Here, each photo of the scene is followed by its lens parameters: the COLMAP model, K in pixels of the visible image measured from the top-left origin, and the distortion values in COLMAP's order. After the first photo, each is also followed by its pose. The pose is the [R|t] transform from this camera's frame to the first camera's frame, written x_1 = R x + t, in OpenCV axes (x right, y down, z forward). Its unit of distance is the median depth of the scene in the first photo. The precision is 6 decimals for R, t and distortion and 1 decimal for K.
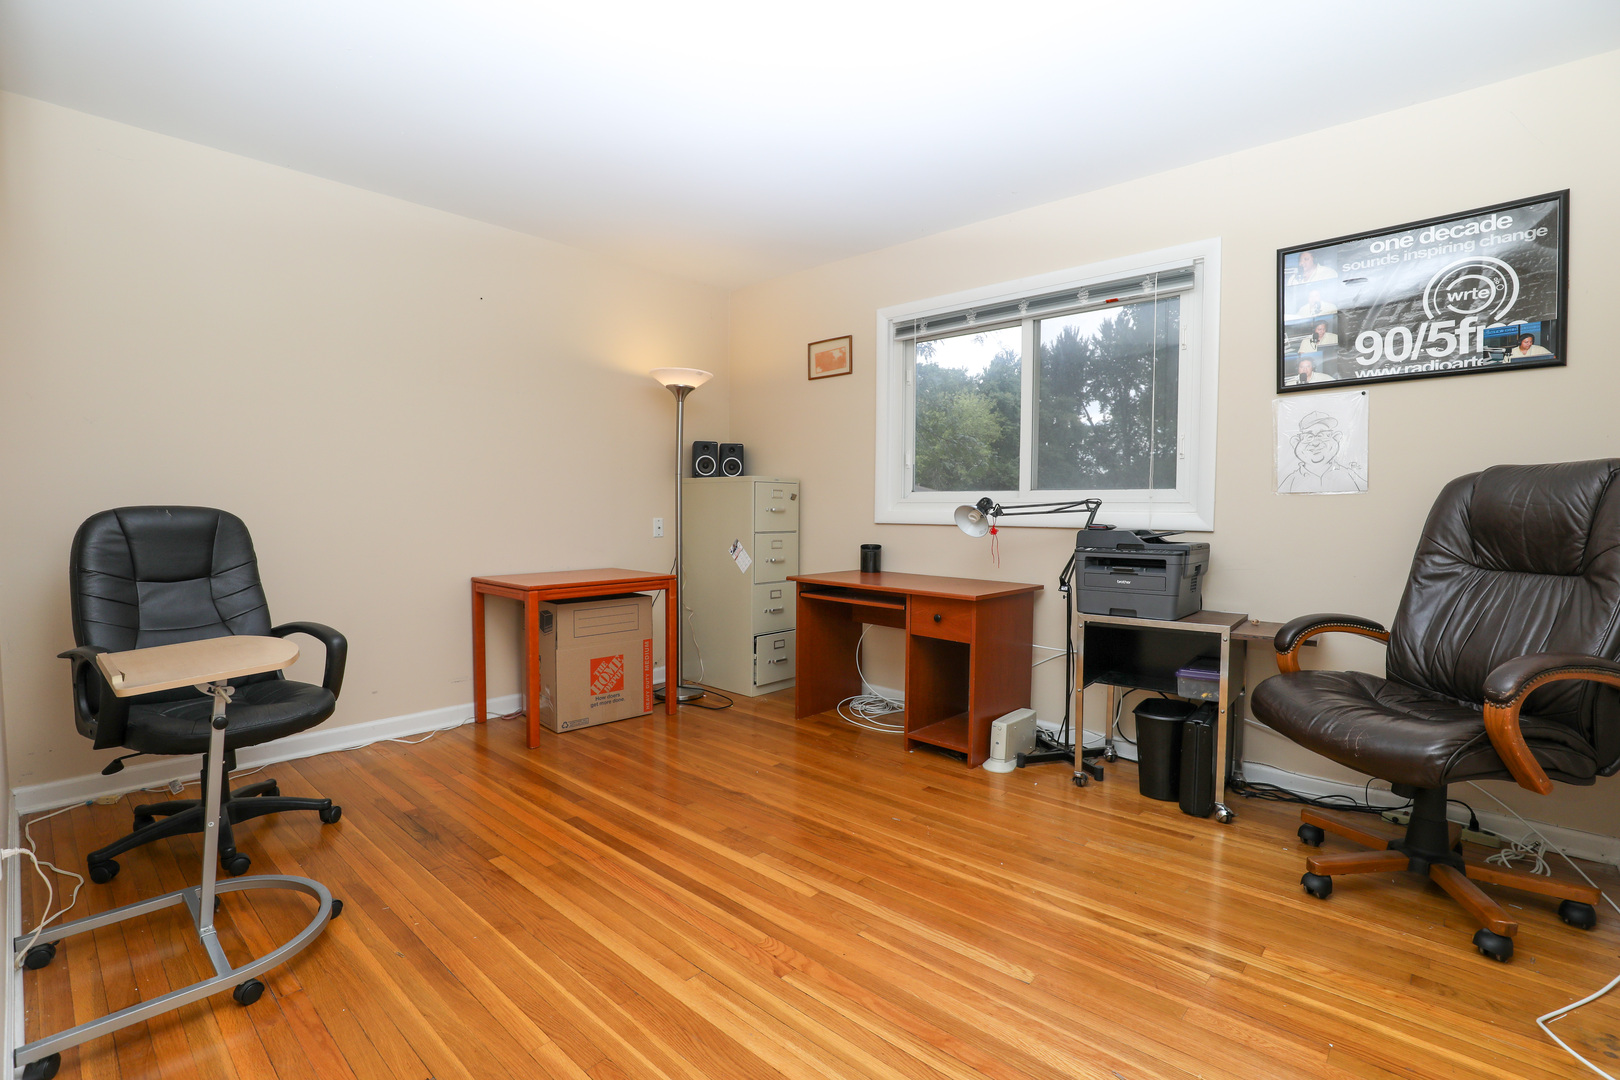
lens RADIAL K [[736.6, 0, 811.7], [0, 736.6, 540.1], [0, 0, 1]] dist [-0.028050, 0.003481]
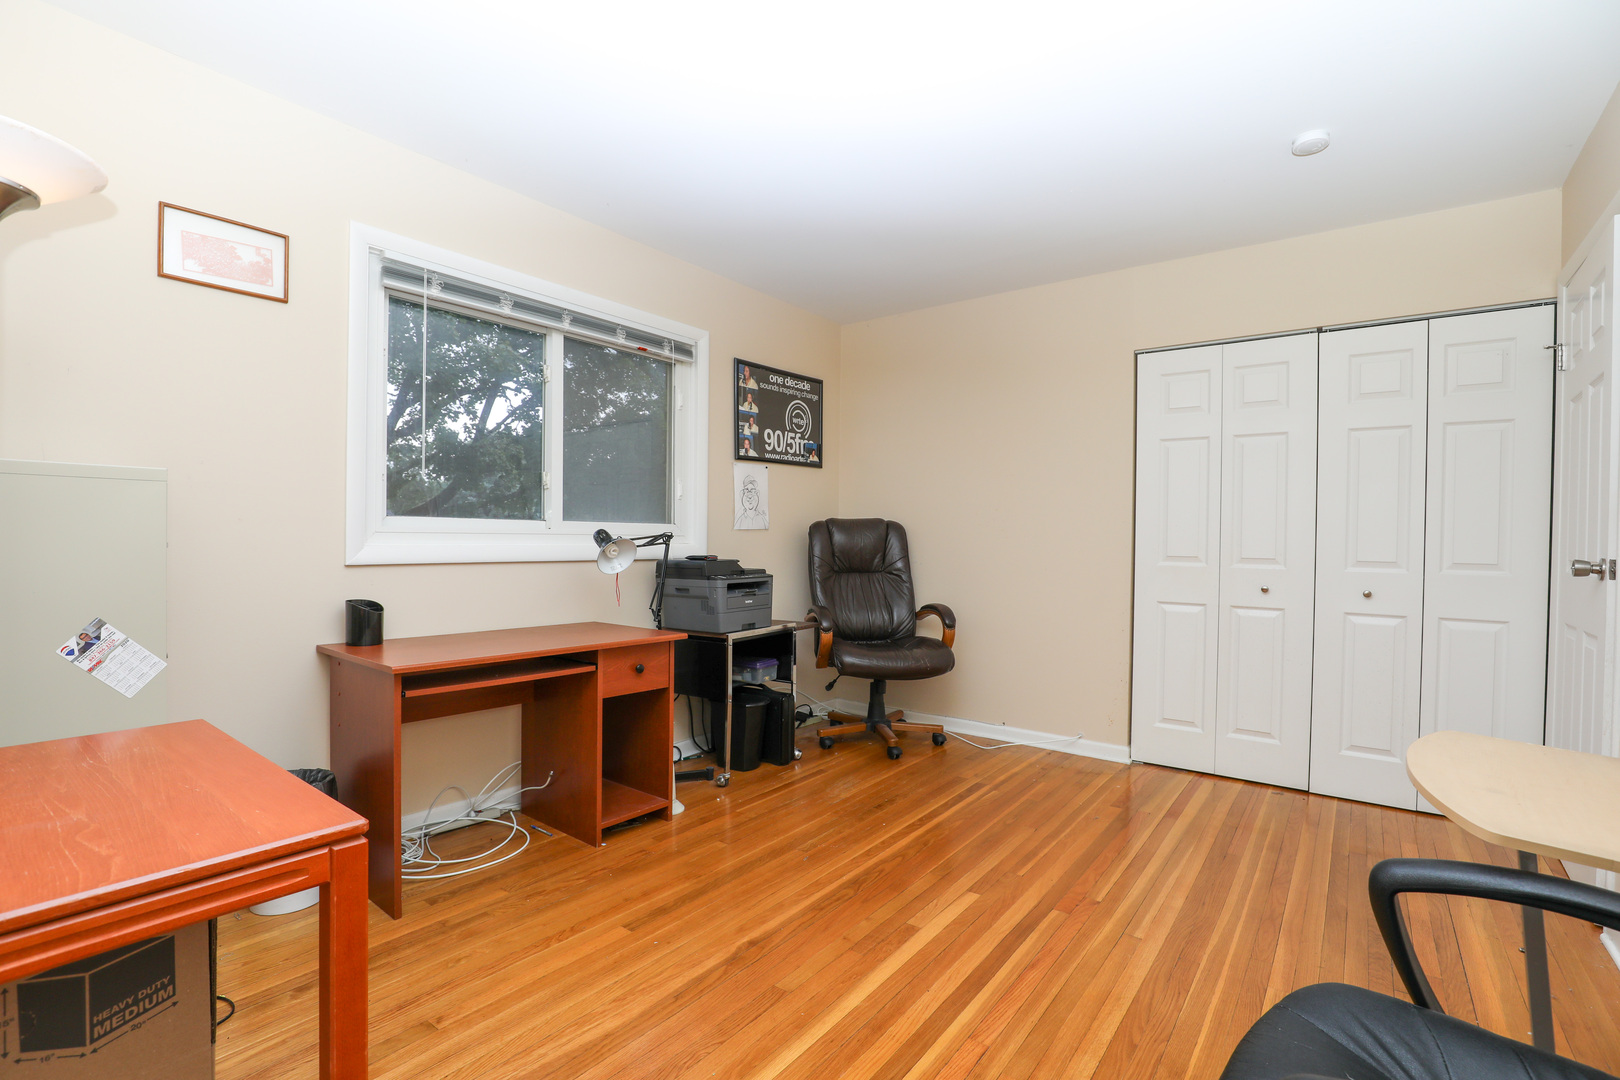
lens RADIAL K [[736.6, 0, 806.5], [0, 736.6, 540.6], [0, 0, 1]] dist [-0.028050, 0.003481]
pose [[-0.071765, -0.007991, 0.997390, -0.818494], [0.035459, 0.999315, 0.010558, -0.054754], [-0.996791, 0.036124, -0.071433, 0.994824]]
